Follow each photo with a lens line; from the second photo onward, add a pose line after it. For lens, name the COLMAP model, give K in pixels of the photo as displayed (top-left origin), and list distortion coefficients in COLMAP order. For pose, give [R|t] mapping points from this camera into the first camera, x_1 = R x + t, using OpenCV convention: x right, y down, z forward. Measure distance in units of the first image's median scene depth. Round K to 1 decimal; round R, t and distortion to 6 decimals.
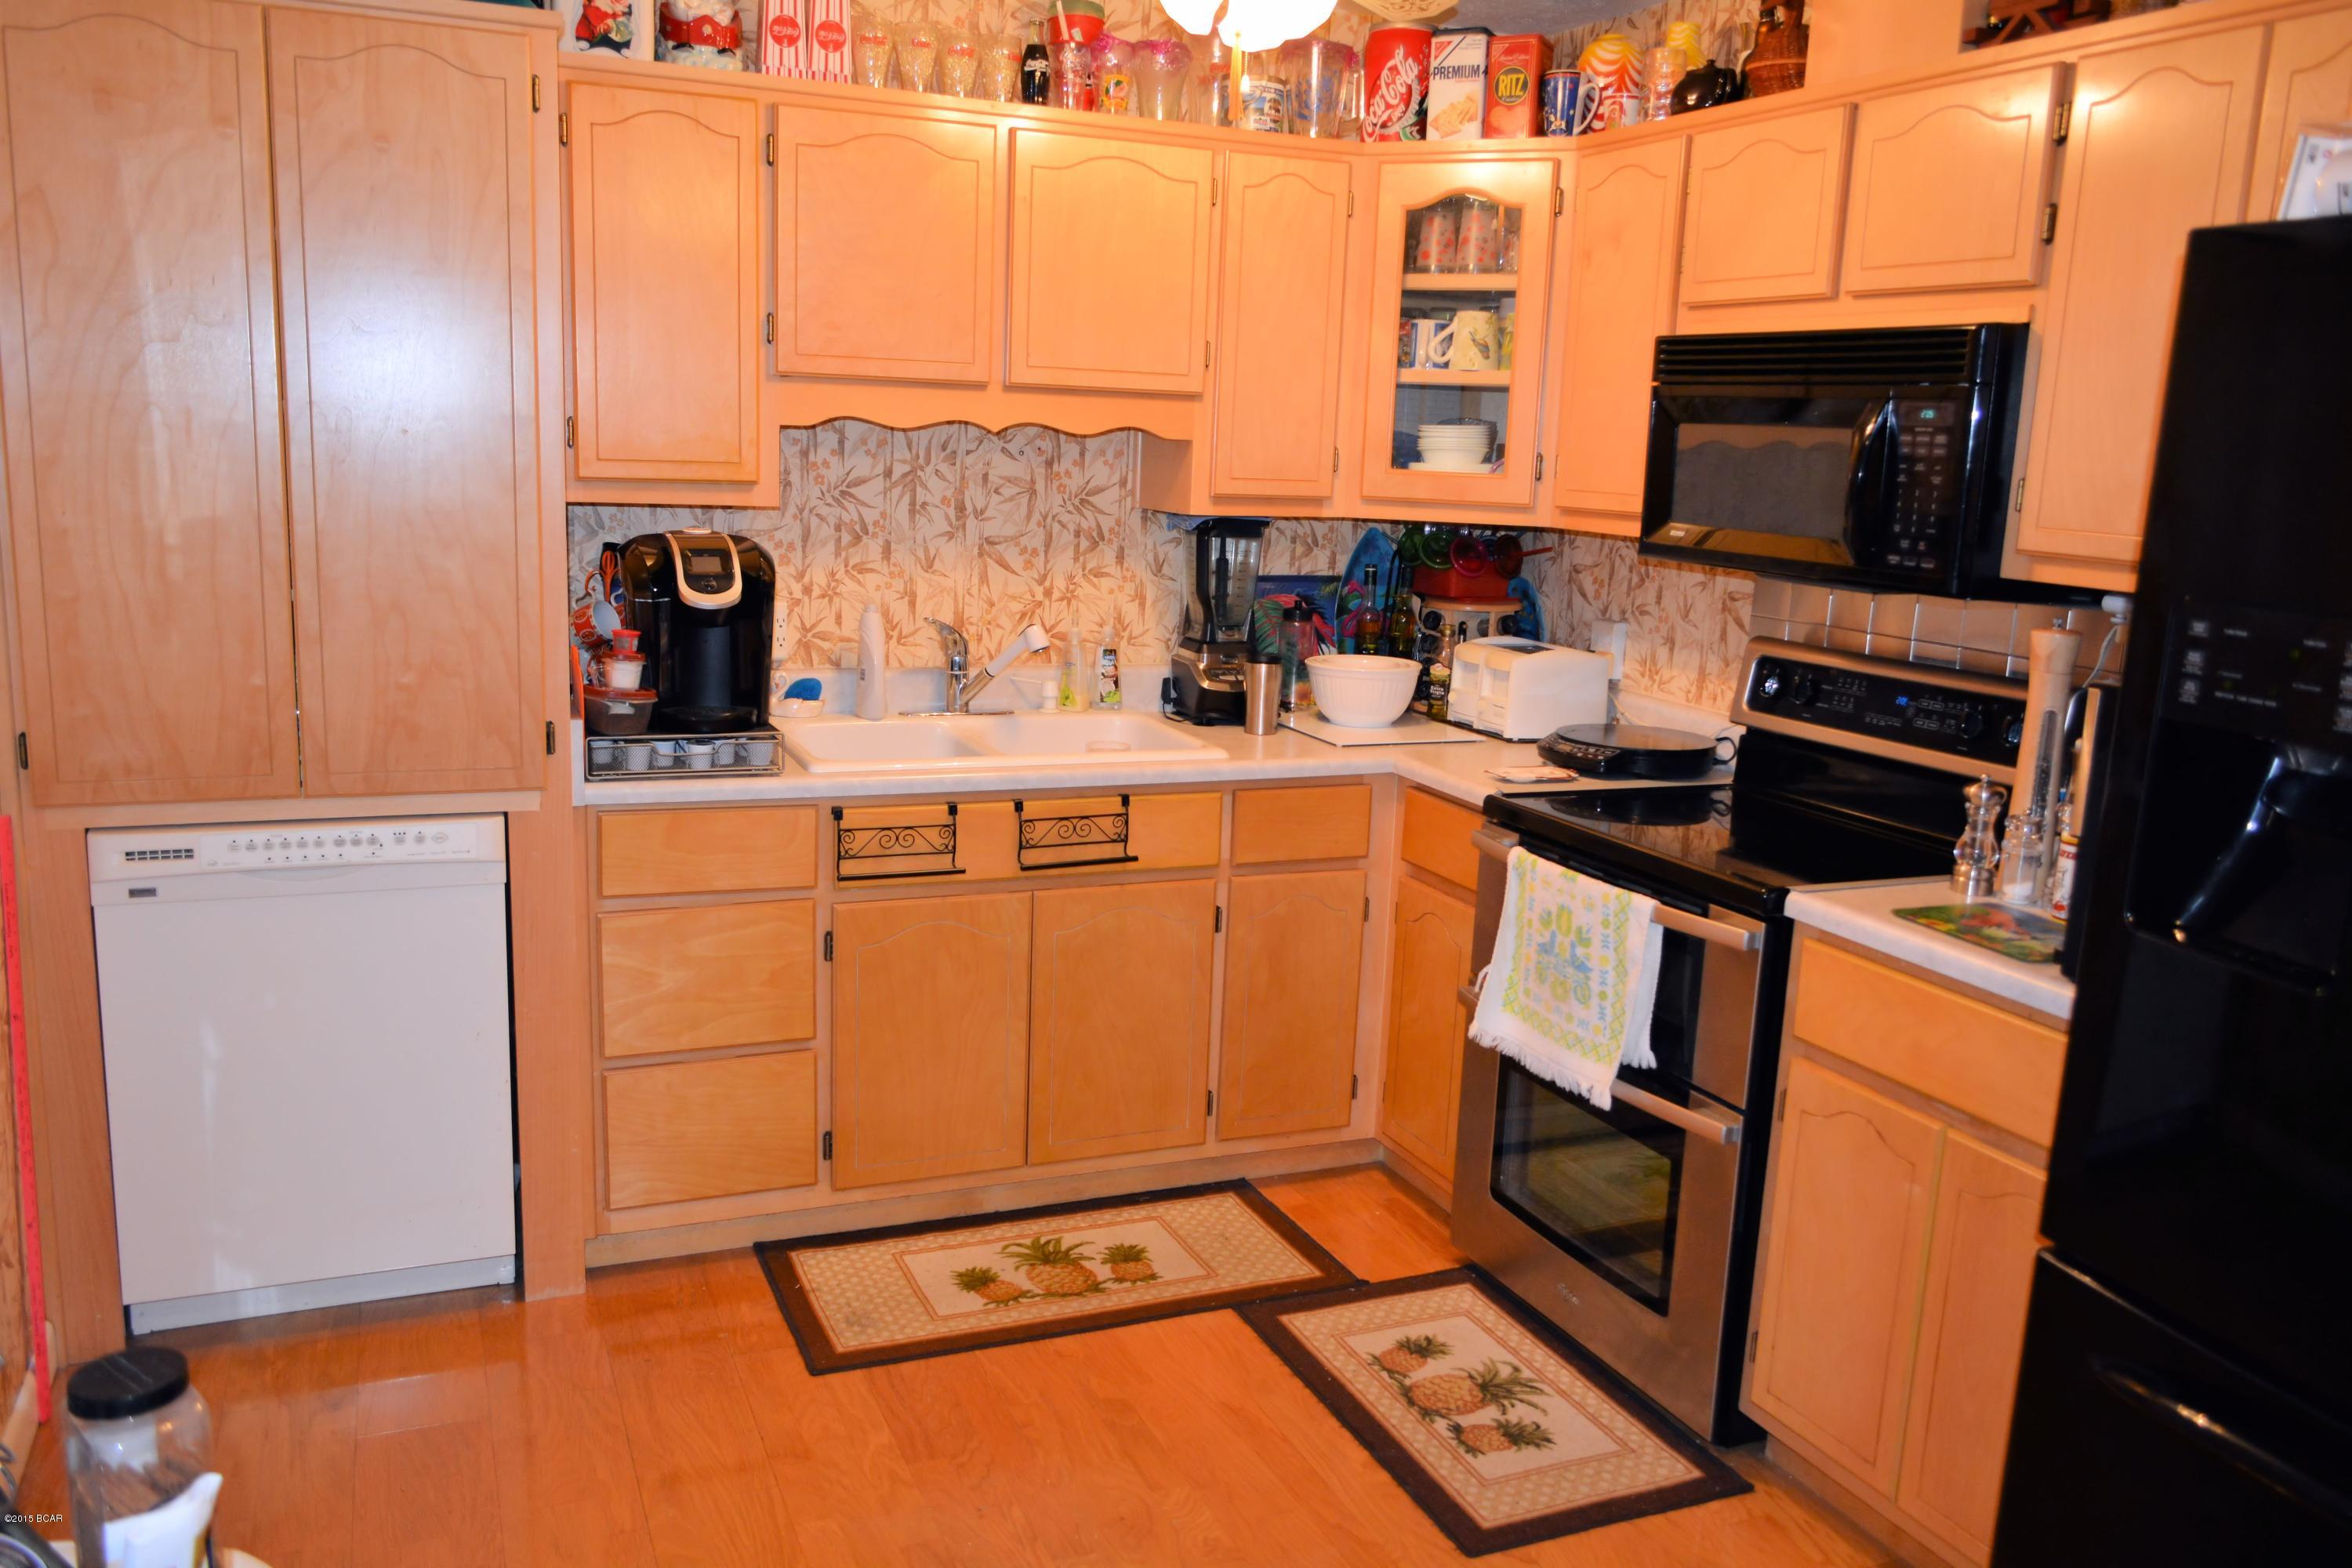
lens RADIAL K [[1830.2, 0, 1174.9], [0, 1830.2, 777.1], [0, 0, 1]] dist [-0.010511, -0.000222]
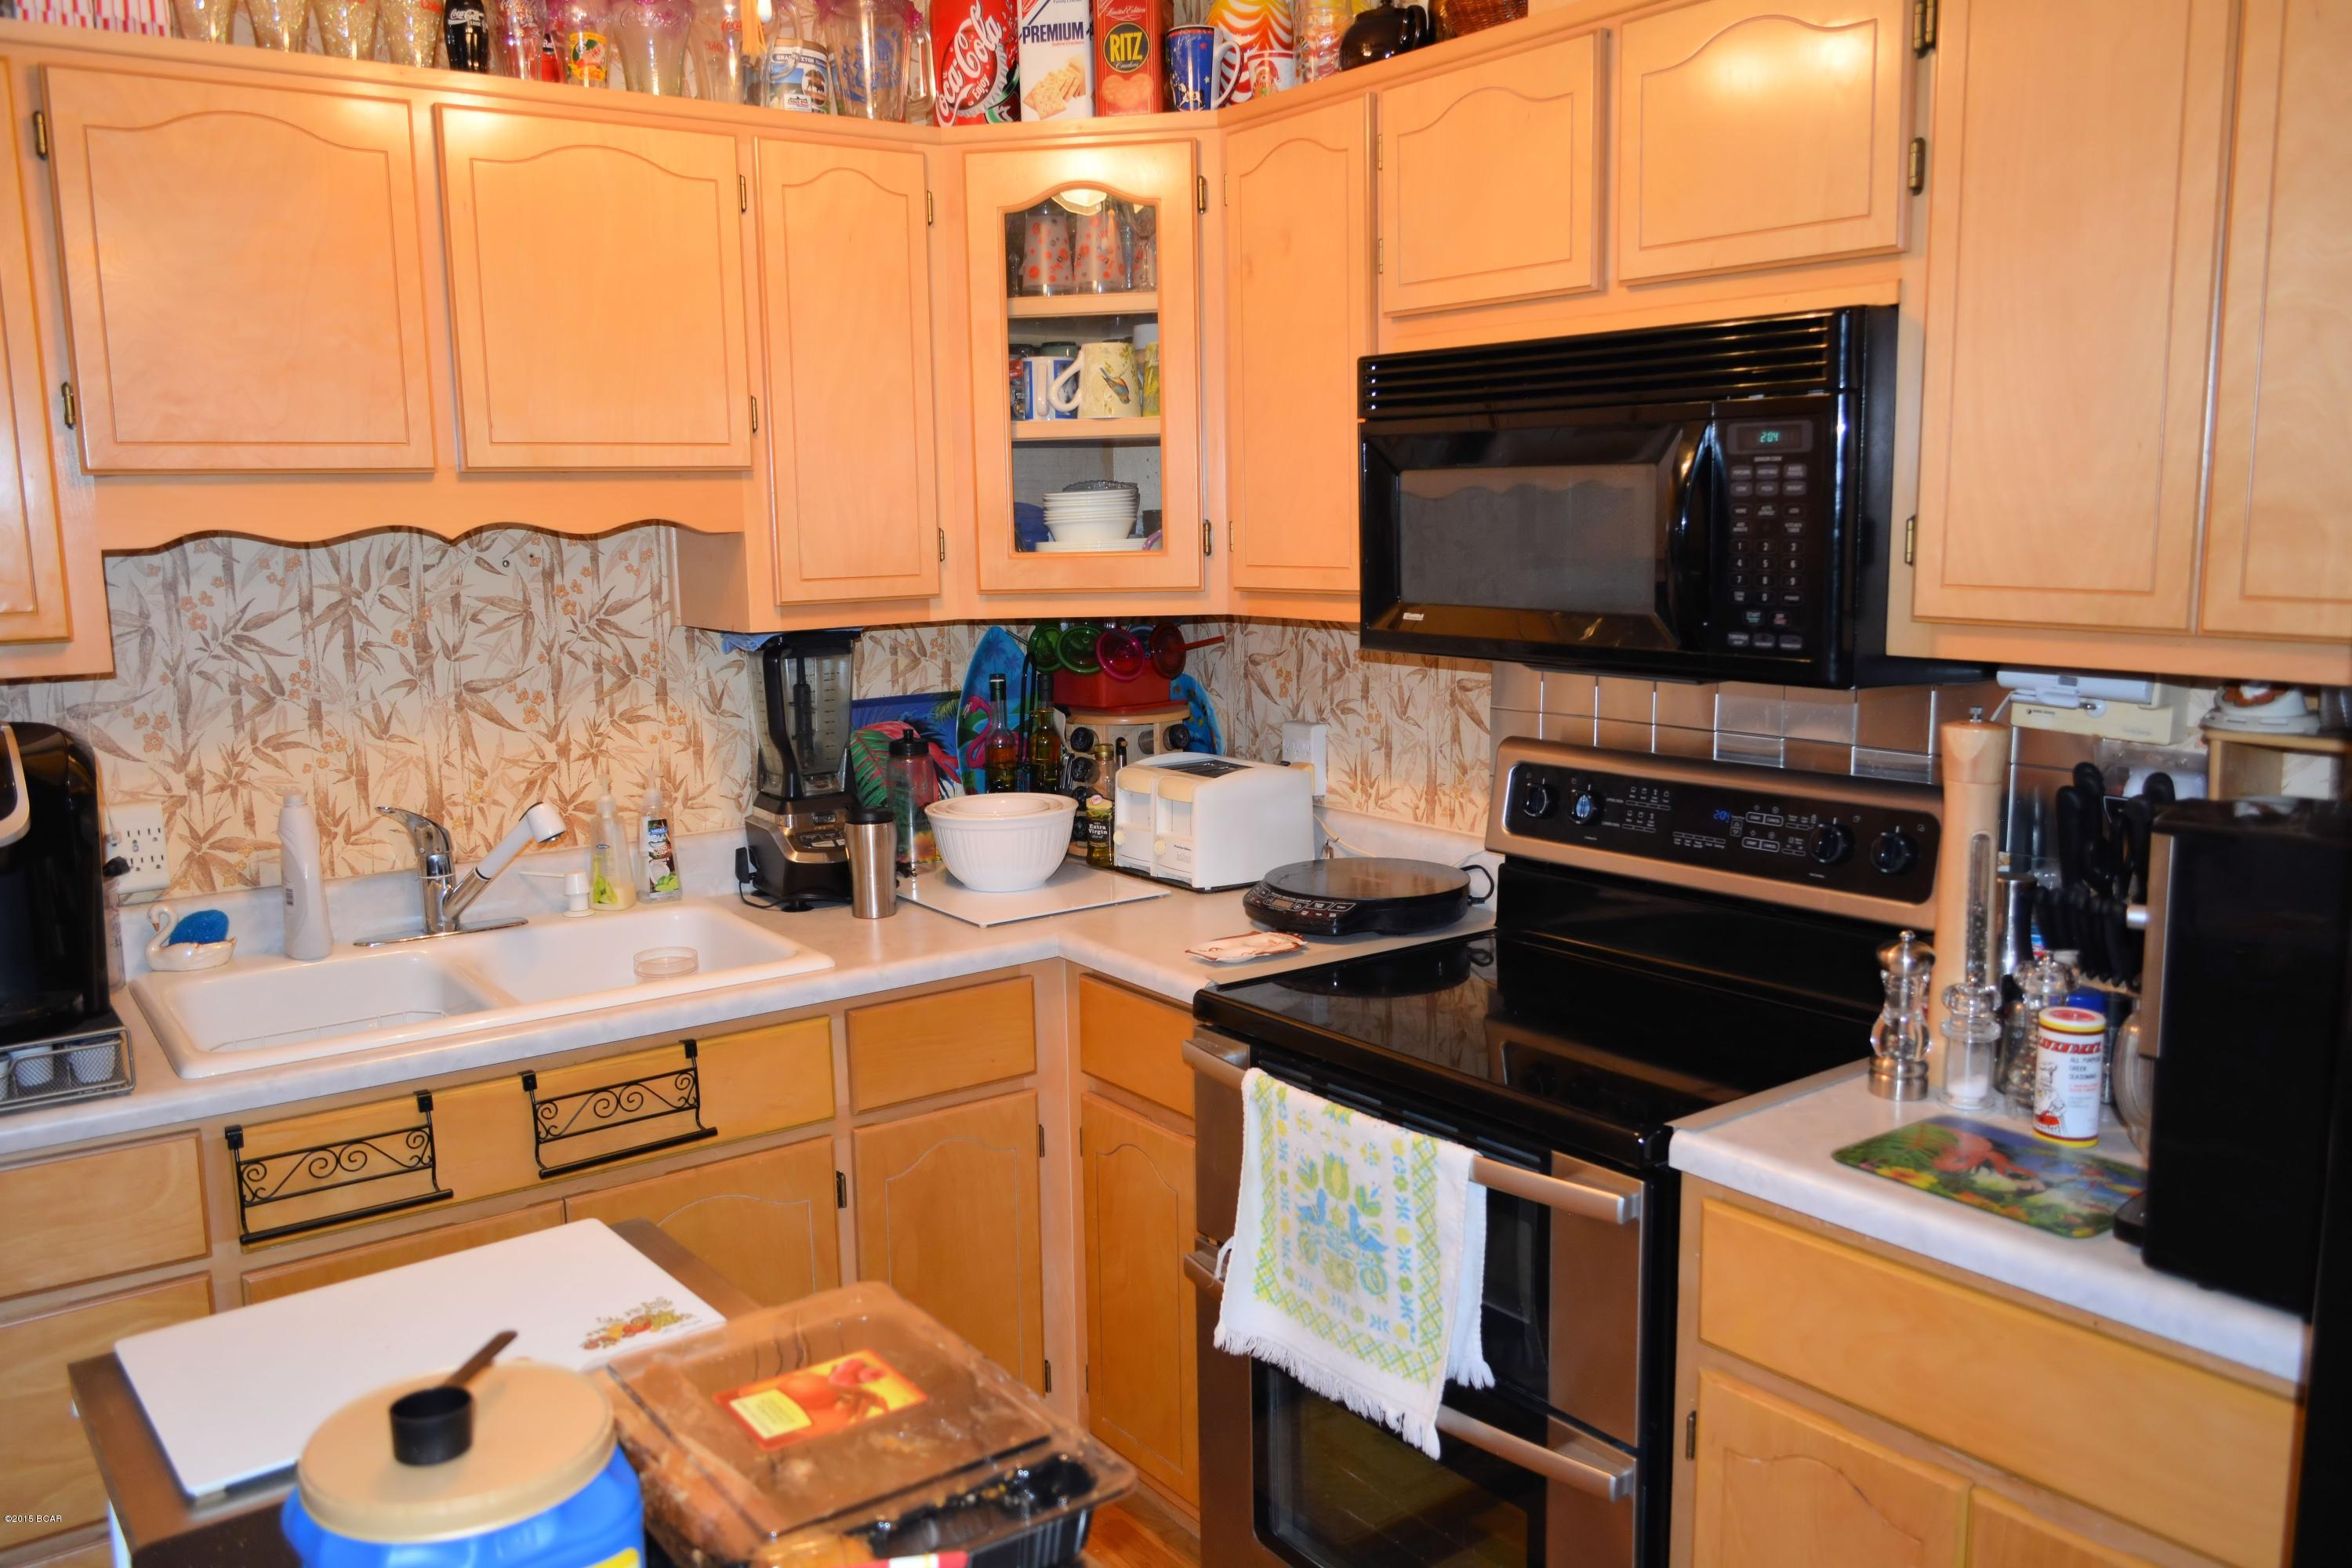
lens RADIAL K [[1830.2, 0, 1174.9], [0, 1830.2, 777.1], [0, 0, 1]] dist [-0.010511, -0.000222]
pose [[0.972977, -0.090842, 0.212282, 0.013158], [0.098555, 0.994791, -0.026020, -0.050835], [-0.208813, 0.046239, 0.976862, 0.255452]]
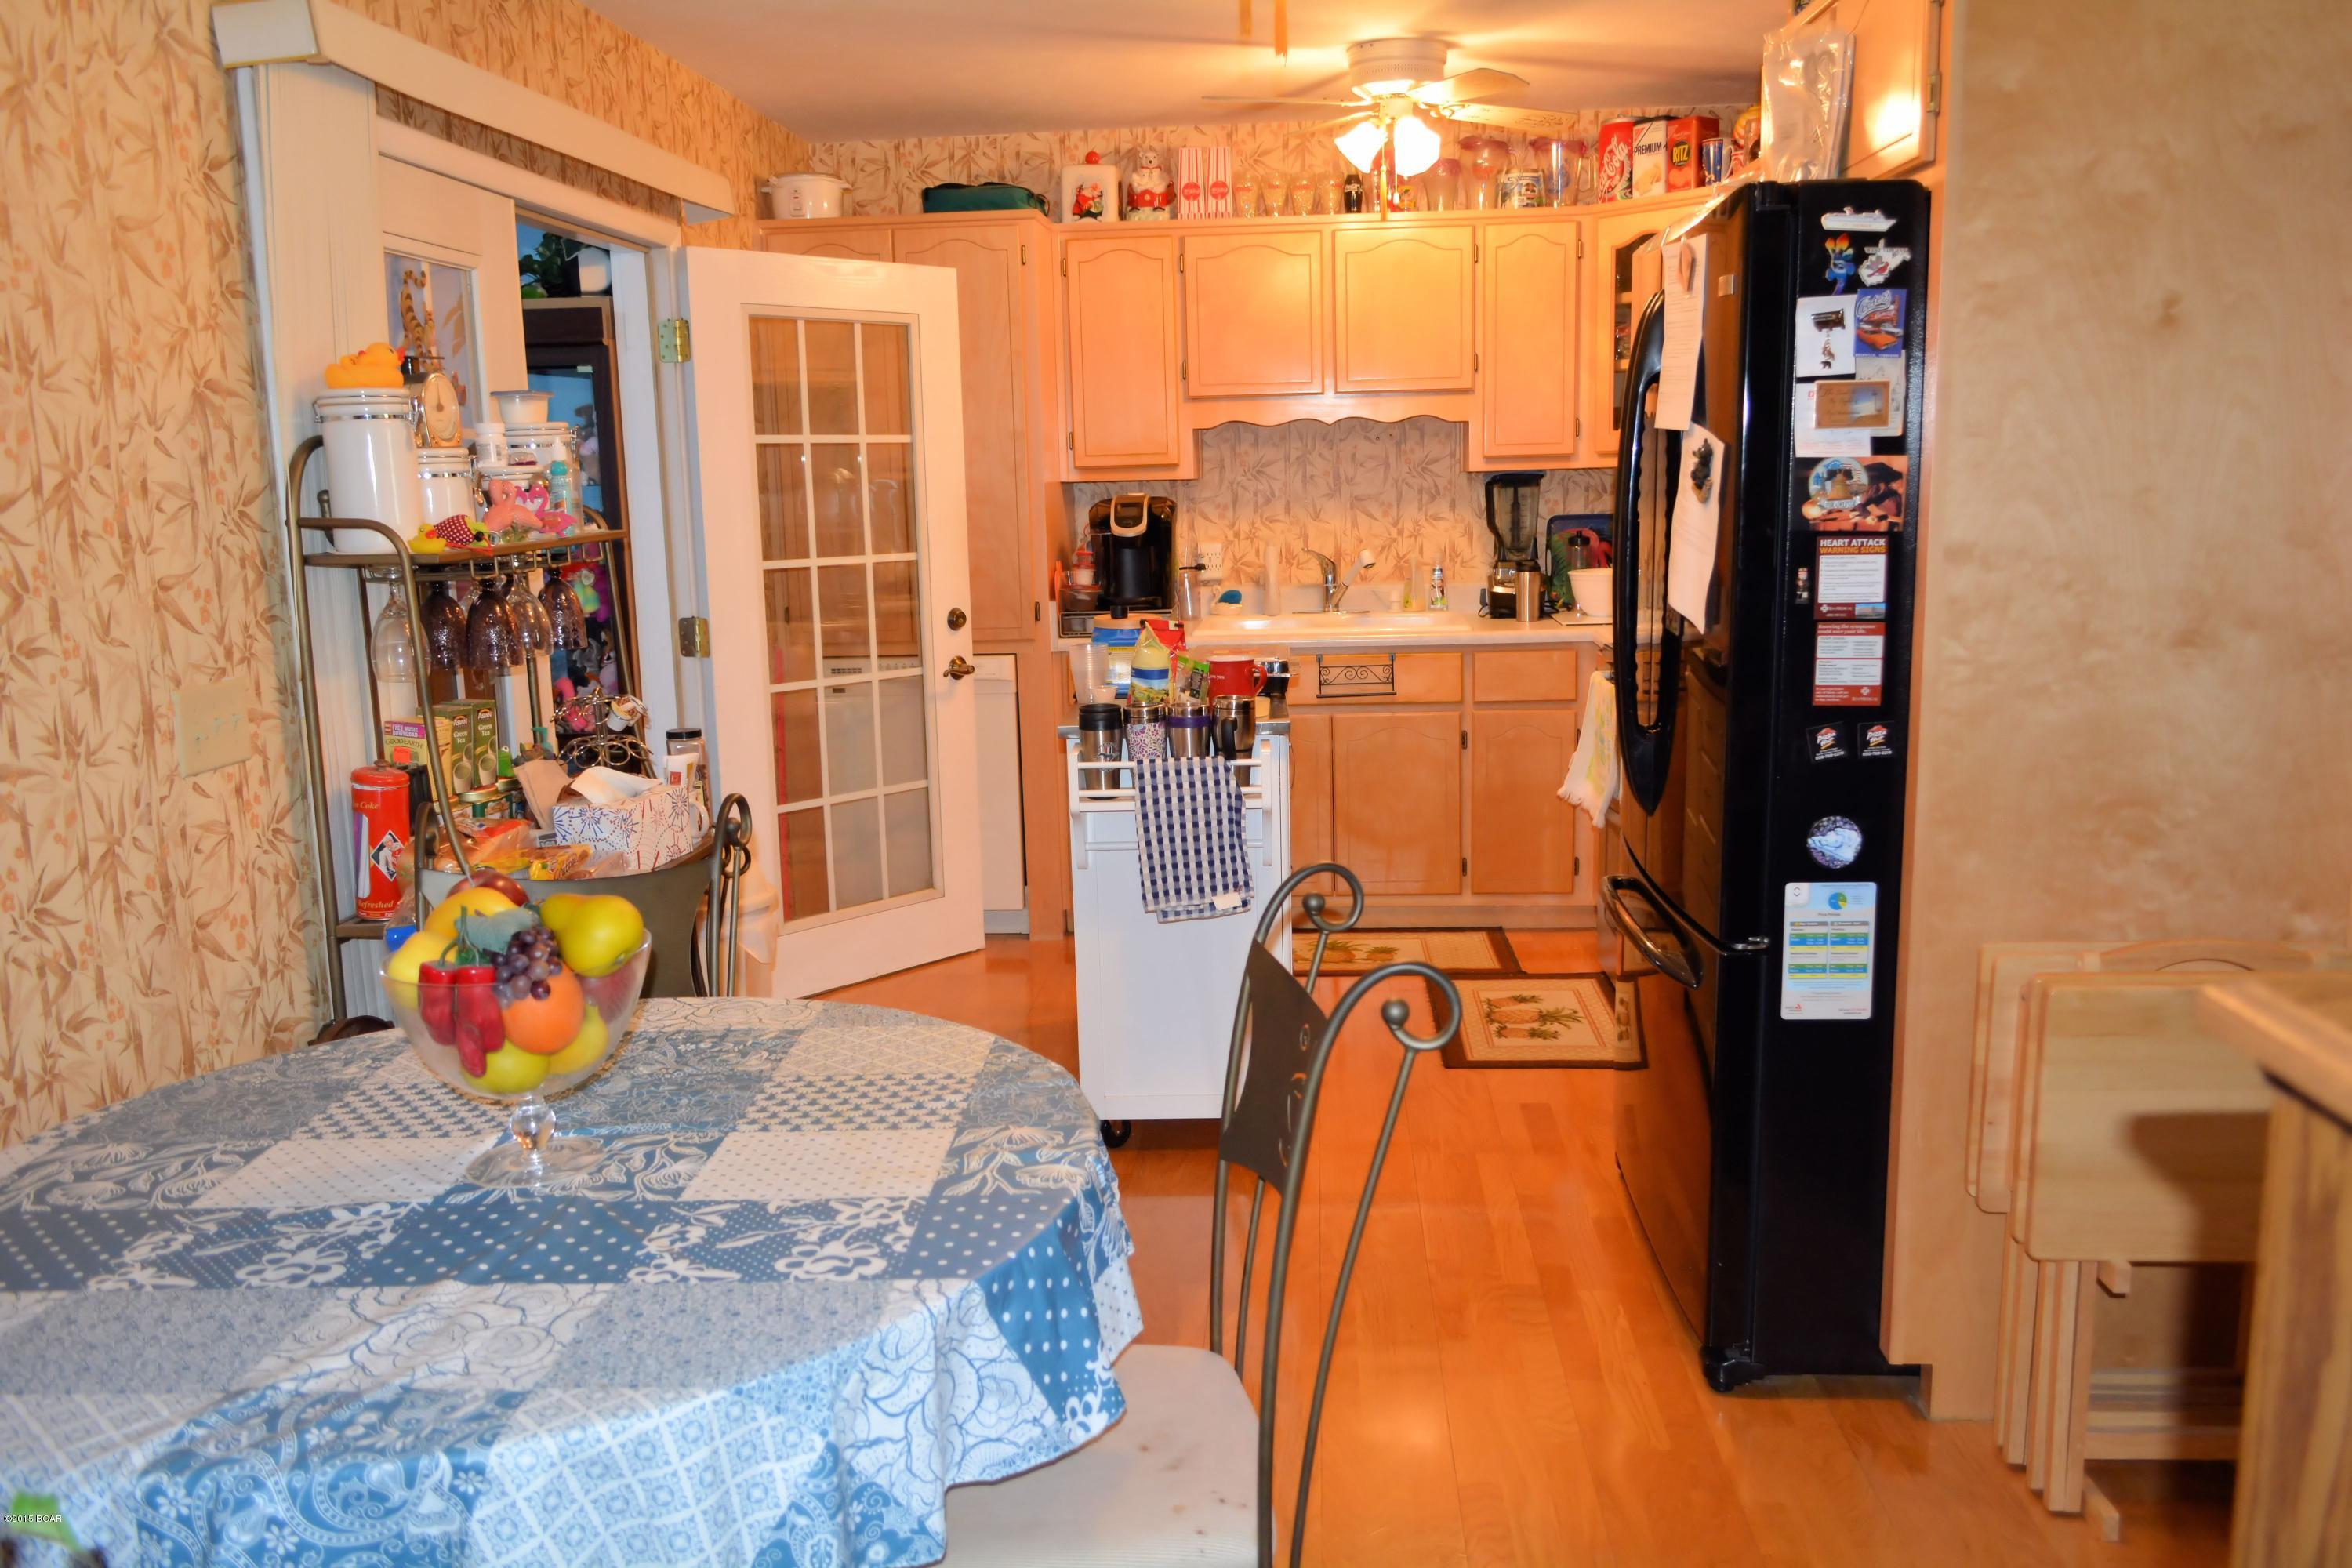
lens RADIAL K [[1830.2, 0, 1174.9], [0, 1830.2, 777.1], [0, 0, 1]] dist [-0.010511, -0.000222]
pose [[0.886379, 0.015144, -0.462712, 0.490323], [-0.024858, 0.999580, -0.014905, 0.132581], [0.462292, 0.024714, 0.886383, -0.416329]]
